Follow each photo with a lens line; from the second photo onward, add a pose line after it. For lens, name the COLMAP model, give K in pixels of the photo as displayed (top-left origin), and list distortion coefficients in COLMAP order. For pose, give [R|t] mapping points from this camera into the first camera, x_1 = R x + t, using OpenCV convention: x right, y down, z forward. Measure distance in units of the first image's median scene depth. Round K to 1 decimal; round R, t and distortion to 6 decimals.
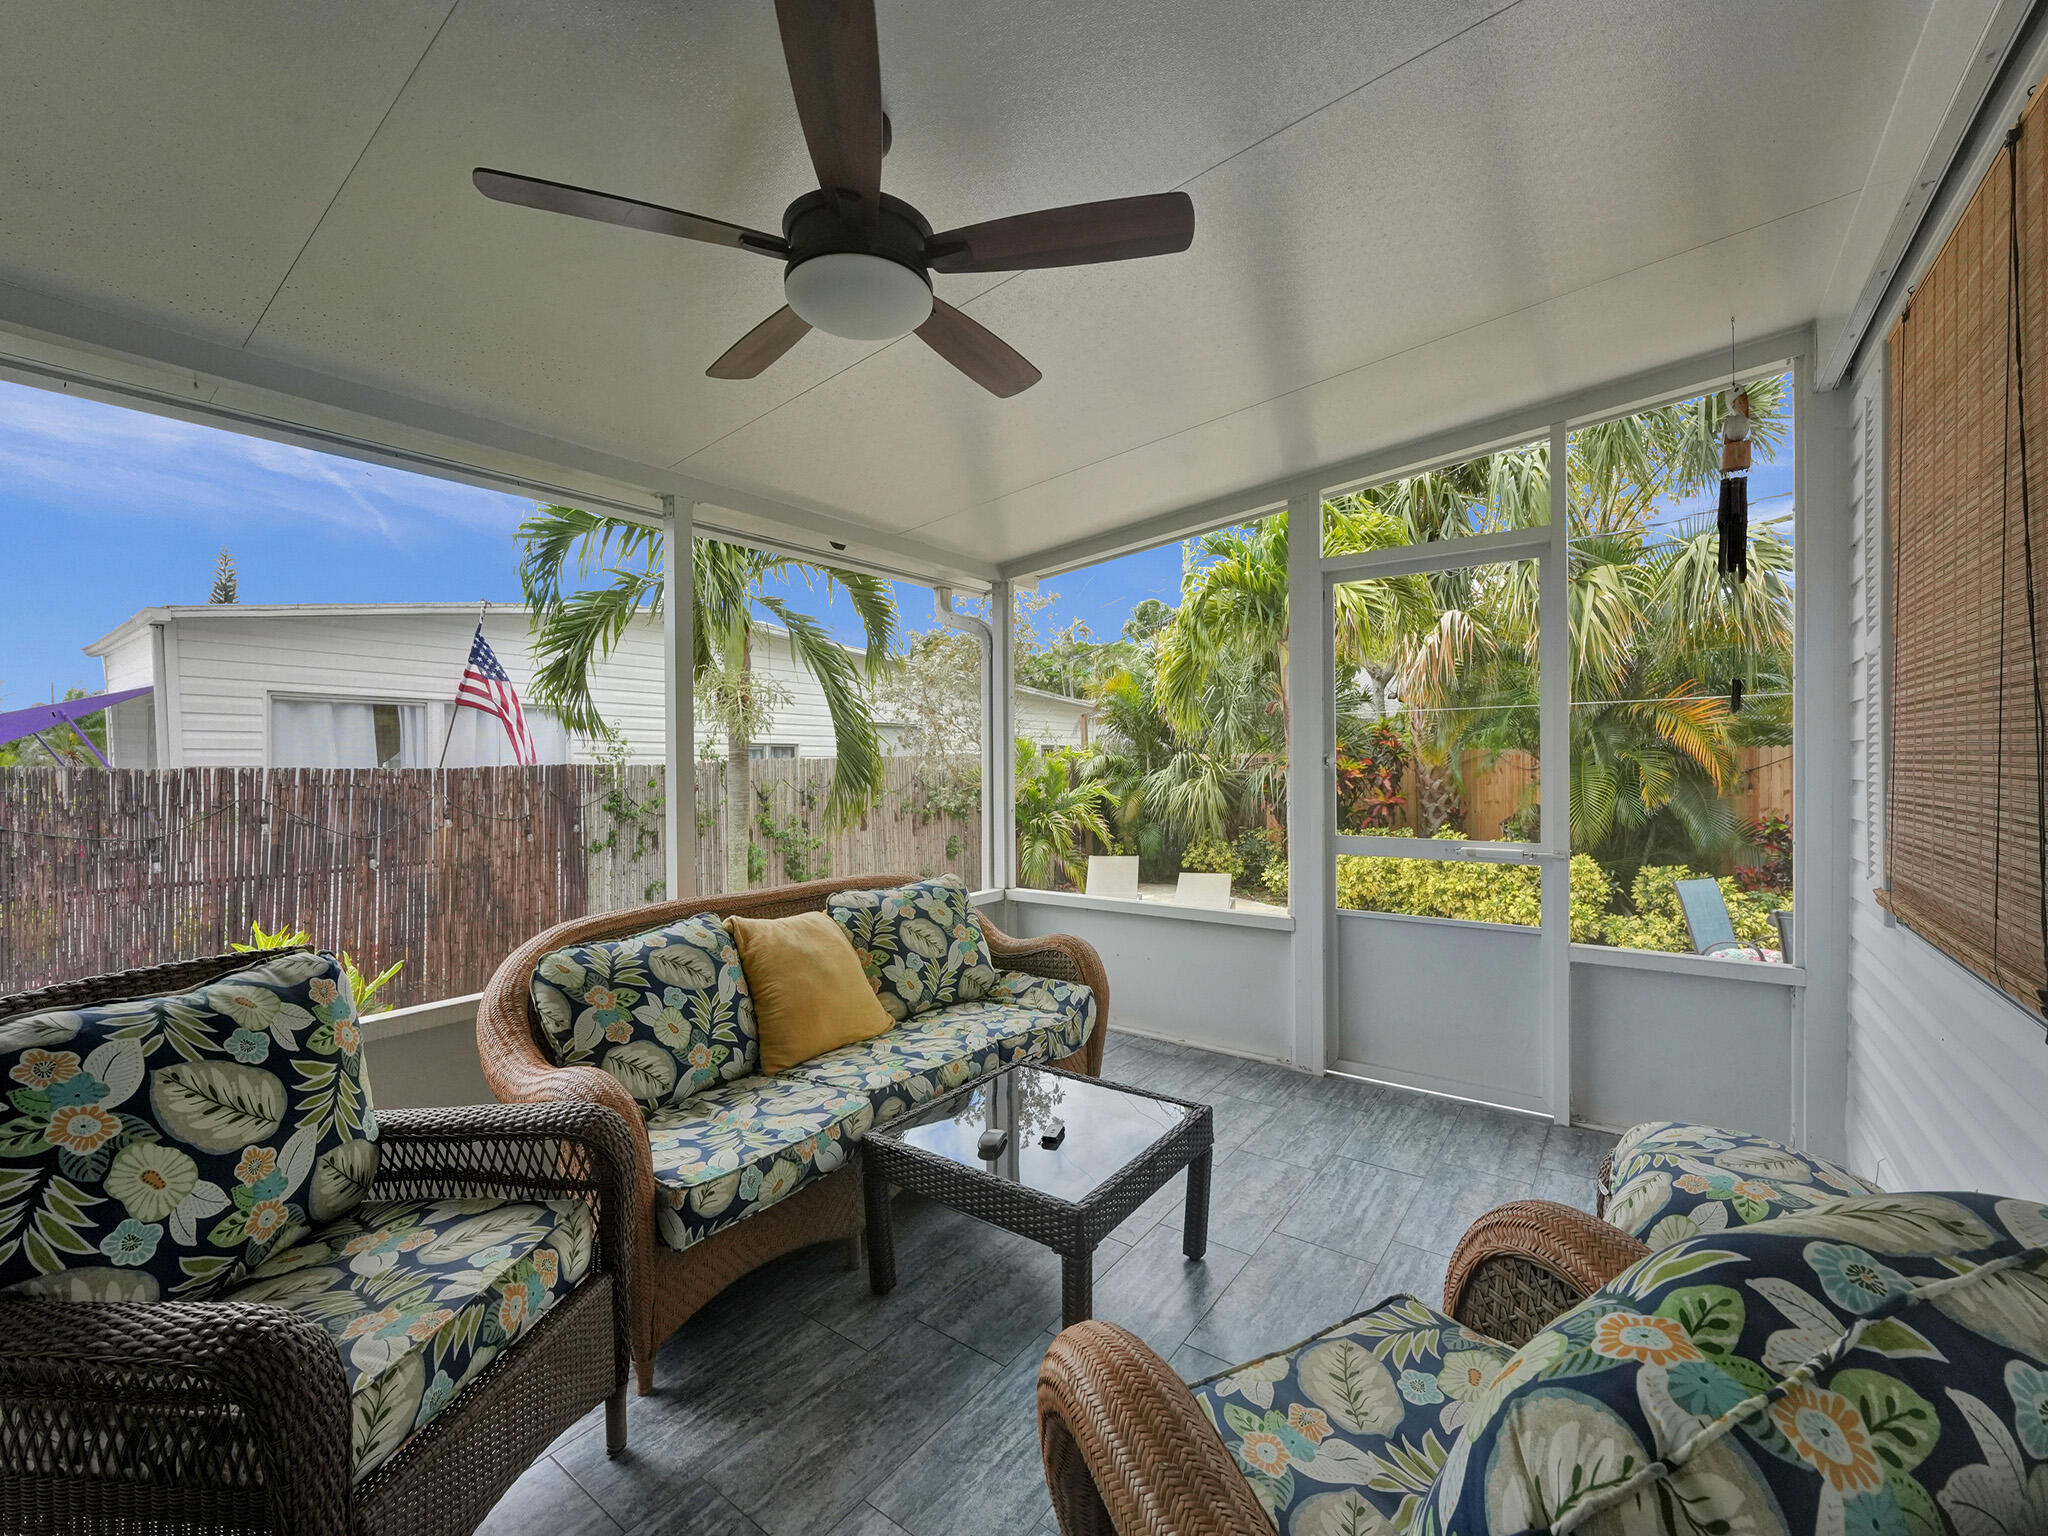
lens RADIAL K [[851.8, 0, 1020.5], [0, 851.8, 765.0], [0, 0, 1]] dist [-0.000869, -0.000086]
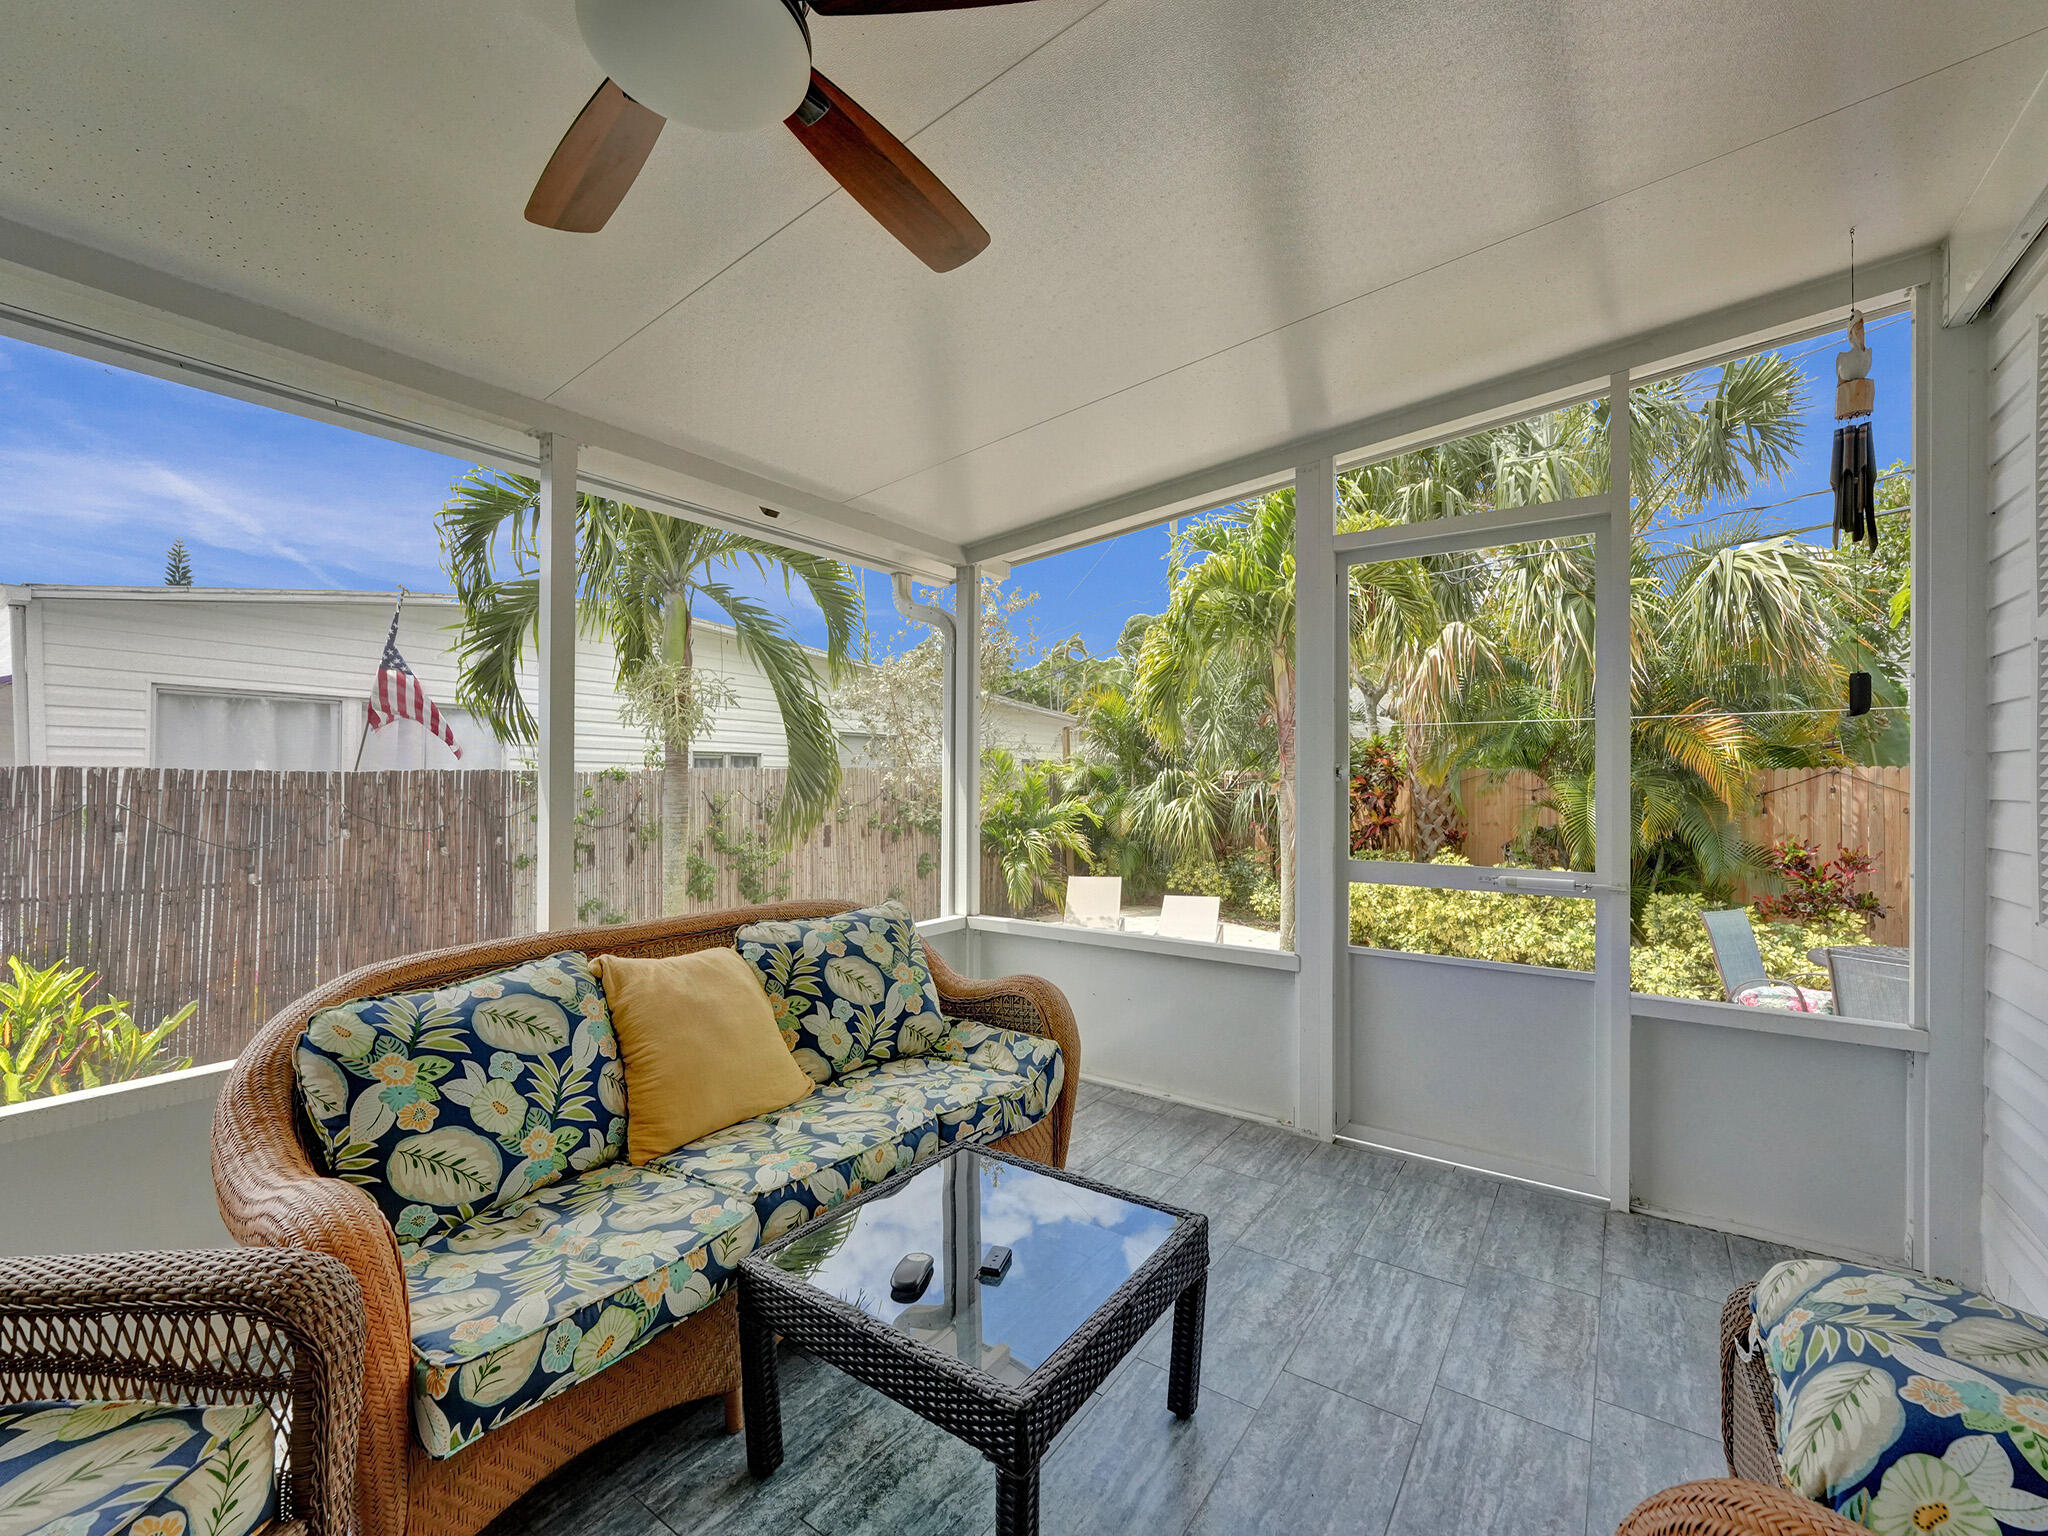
lens RADIAL K [[858.3, 0, 1024.0], [0, 858.3, 768.0], [0, 0, 1]] dist [-0.000387, 0.000452]
pose [[0.999677, 0.013166, 0.021746, 0.028561], [-0.012819, 0.999789, -0.016022, 0.009953], [-0.021953, 0.015738, 0.999635, 0.168665]]
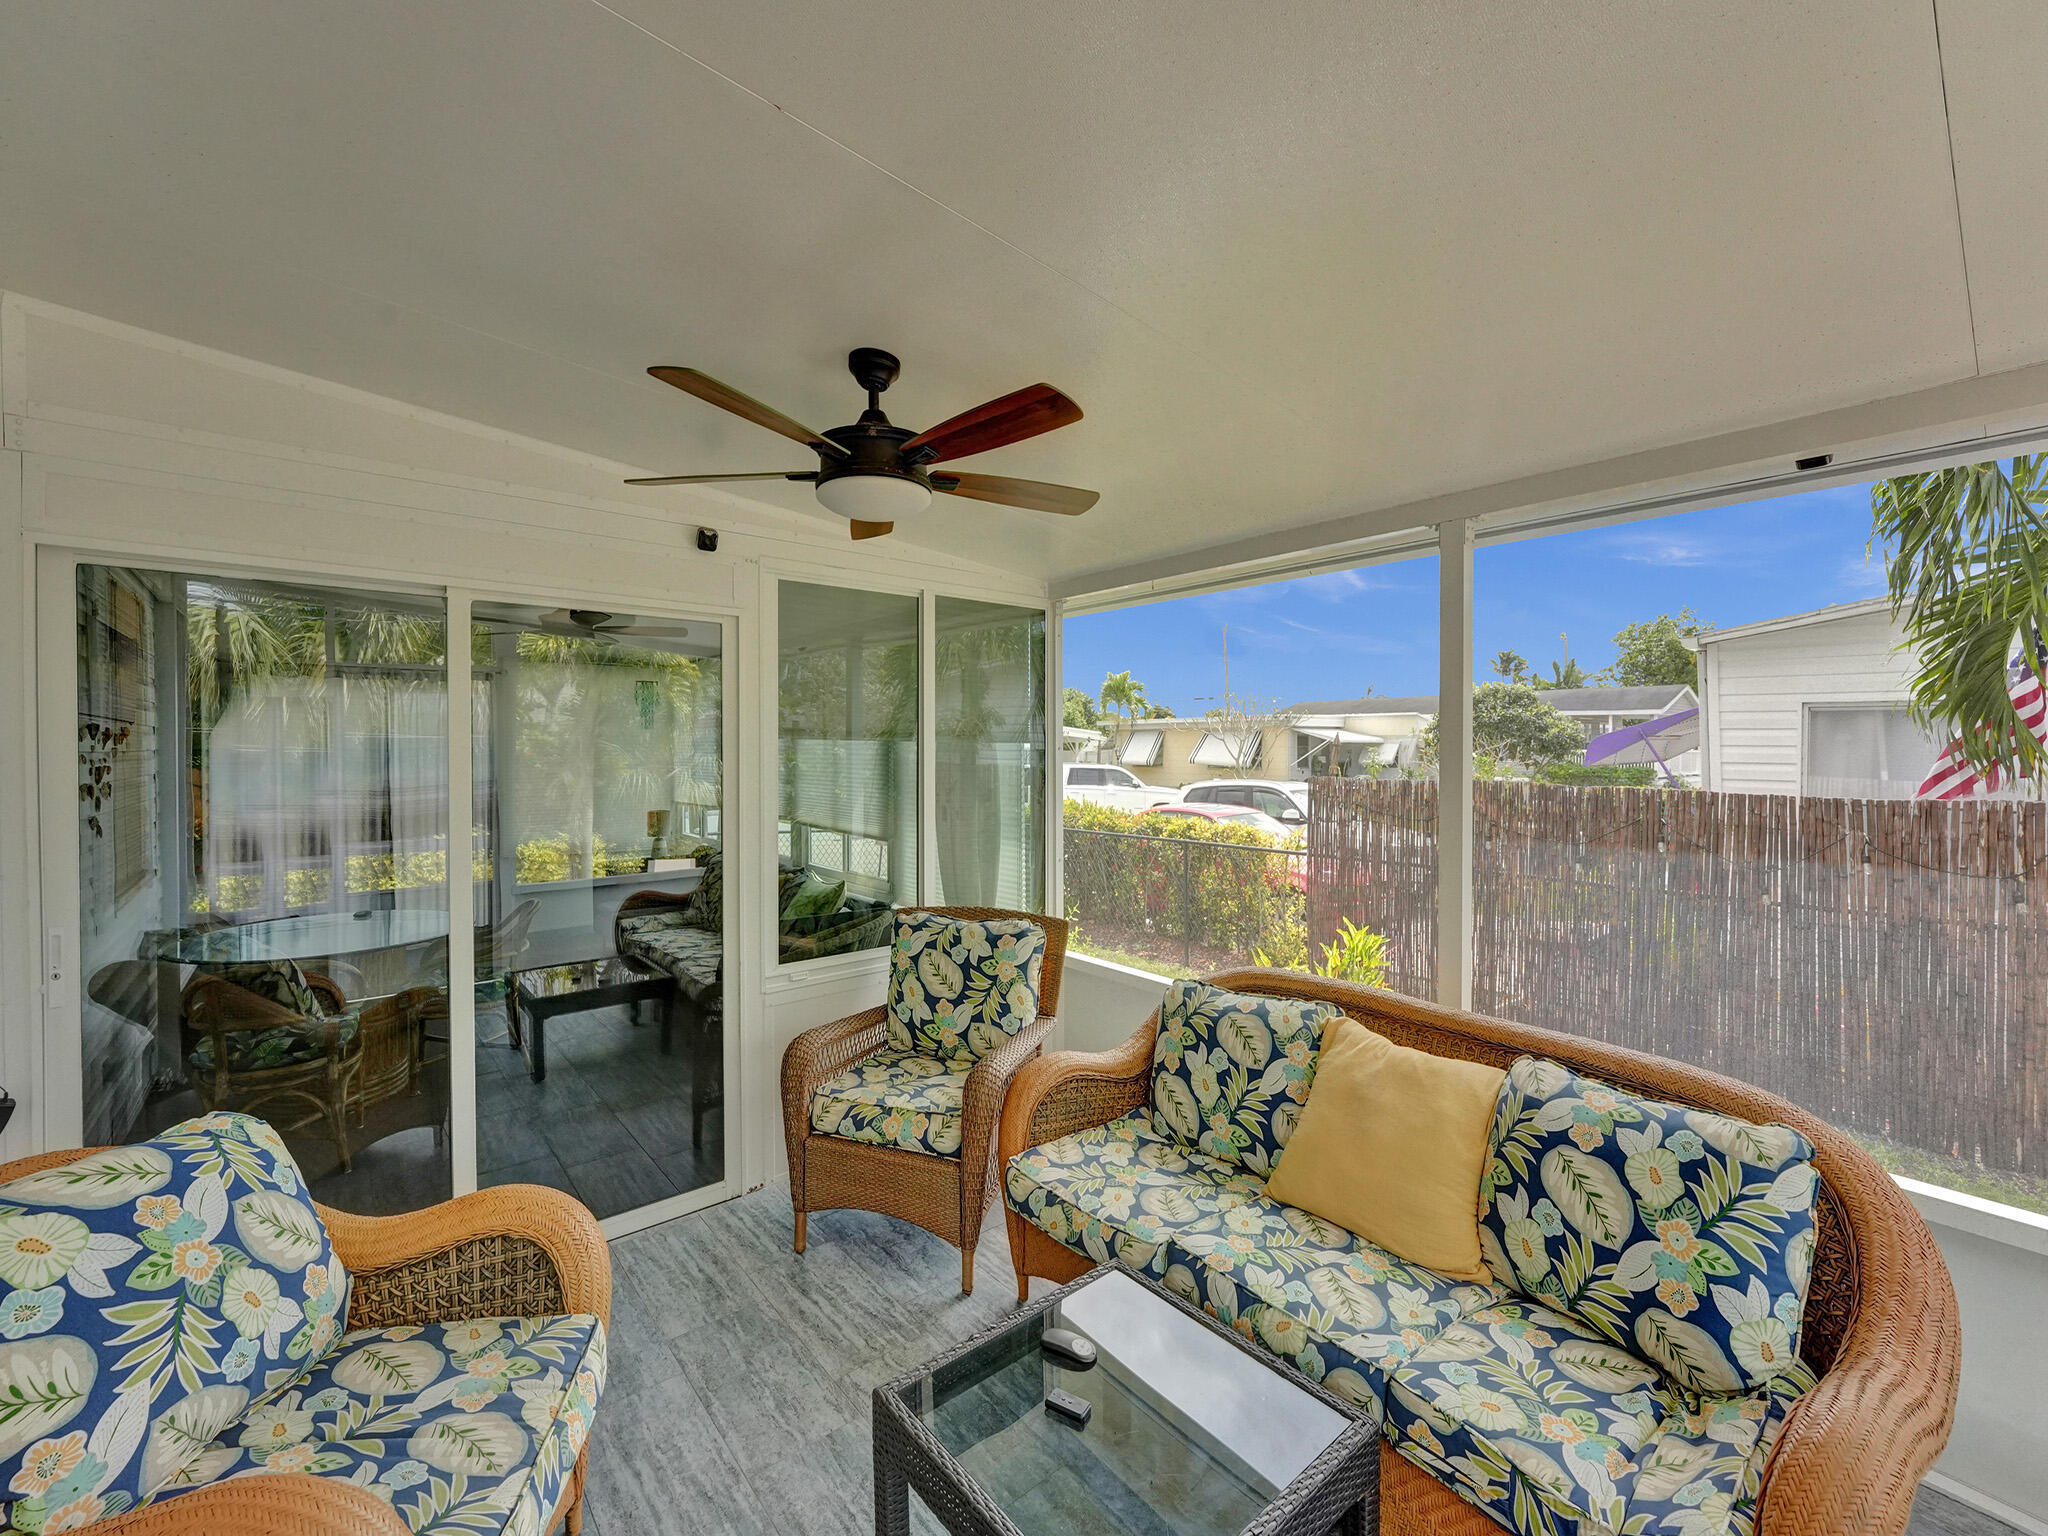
lens RADIAL K [[843.3, 0, 1032.2], [0, 843.3, 753.0], [0, 0, 1]] dist [-0.002571, -0.000076]
pose [[-0.223906, 0.016341, -0.974474, 0.513931], [-0.002069, 0.999849, 0.017242, -0.098375], [0.974609, 0.005877, -0.223838, 0.778197]]
